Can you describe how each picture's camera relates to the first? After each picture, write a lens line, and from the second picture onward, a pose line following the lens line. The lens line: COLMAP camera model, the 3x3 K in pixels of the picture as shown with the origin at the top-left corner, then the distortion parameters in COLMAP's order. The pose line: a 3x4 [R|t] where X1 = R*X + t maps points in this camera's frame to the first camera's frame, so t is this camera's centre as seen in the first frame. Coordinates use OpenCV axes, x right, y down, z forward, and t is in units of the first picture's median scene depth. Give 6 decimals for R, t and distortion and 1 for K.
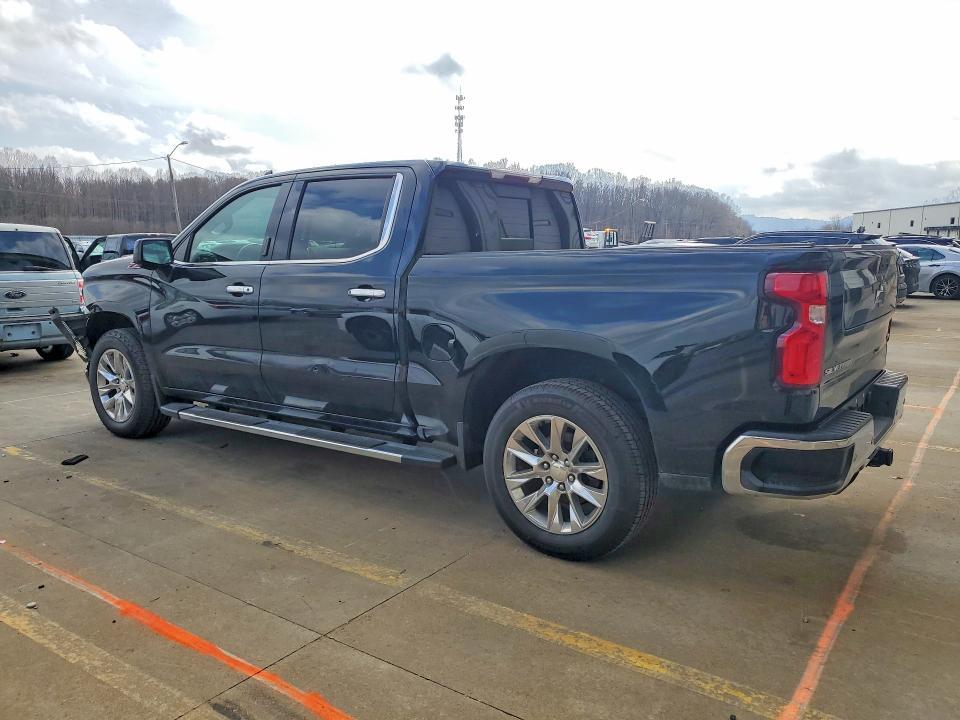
lens RADIAL K [[754.6, 0, 493.6], [0, 754.6, 358.3], [0, 0, 1]] dist [-0.006567, 0.077666]
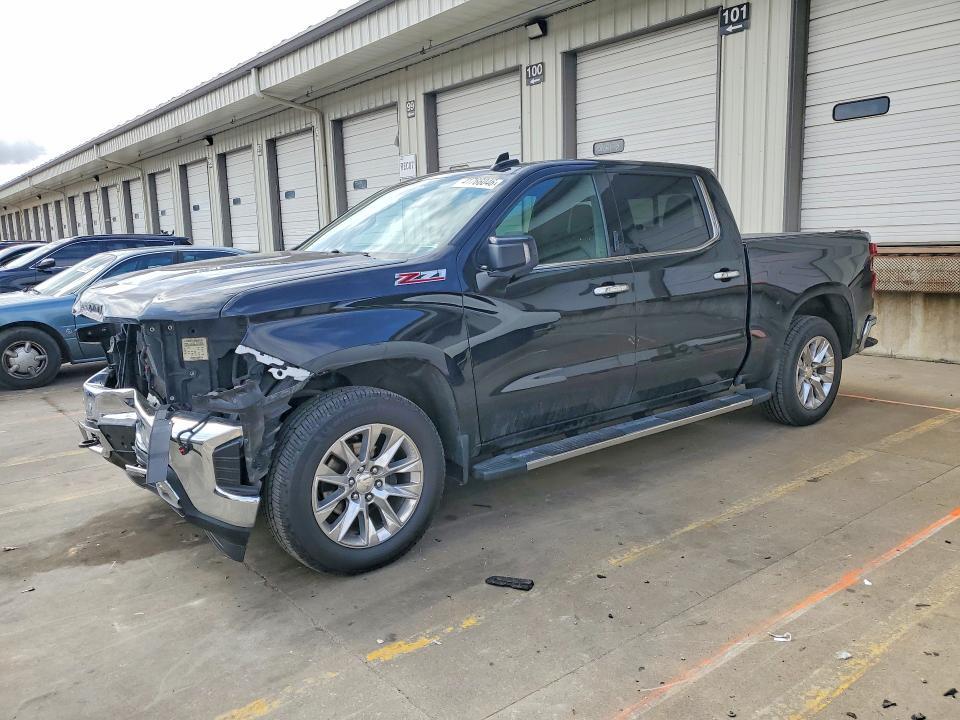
lens RADIAL K [[728.9, 0, 480.0], [0, 728.9, 360.0], [0, 0, 1]] dist [0.009569, 0.010365]
pose [[0.249044, -0.131962, 0.959460, -1.208770], [0.163219, 0.982223, 0.092726, -0.108844], [-0.954640, 0.133509, 0.266155, 0.931742]]
